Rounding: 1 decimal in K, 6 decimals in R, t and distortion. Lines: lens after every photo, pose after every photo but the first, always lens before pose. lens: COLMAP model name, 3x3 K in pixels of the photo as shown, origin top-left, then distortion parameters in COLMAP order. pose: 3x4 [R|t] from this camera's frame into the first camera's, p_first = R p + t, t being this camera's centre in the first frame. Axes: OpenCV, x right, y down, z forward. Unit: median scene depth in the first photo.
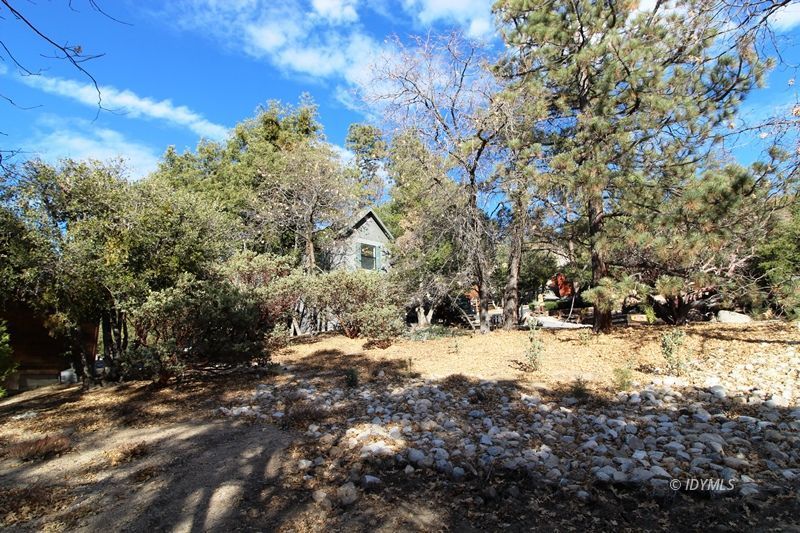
lens RADIAL K [[363.1, 0, 399.5], [0, 363.1, 251.8], [0, 0, 1]] dist [-0.023293, -0.000348]
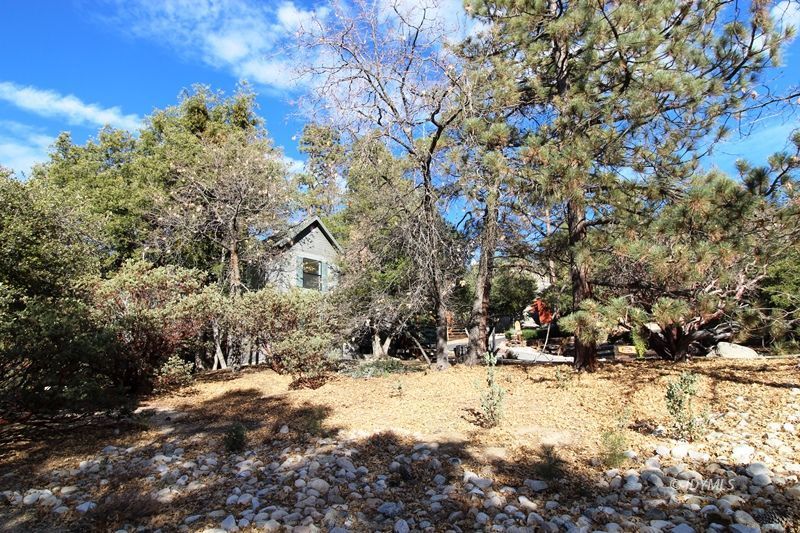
lens RADIAL K [[375.3, 0, 402.5], [0, 375.3, 261.4], [0, 0, 1]] dist [-0.017198, -0.000899]
pose [[0.998353, 0.017299, 0.054707, 0.111150], [-0.015162, 0.999115, -0.039243, 0.022964], [-0.055337, 0.038349, 0.997731, 0.189895]]
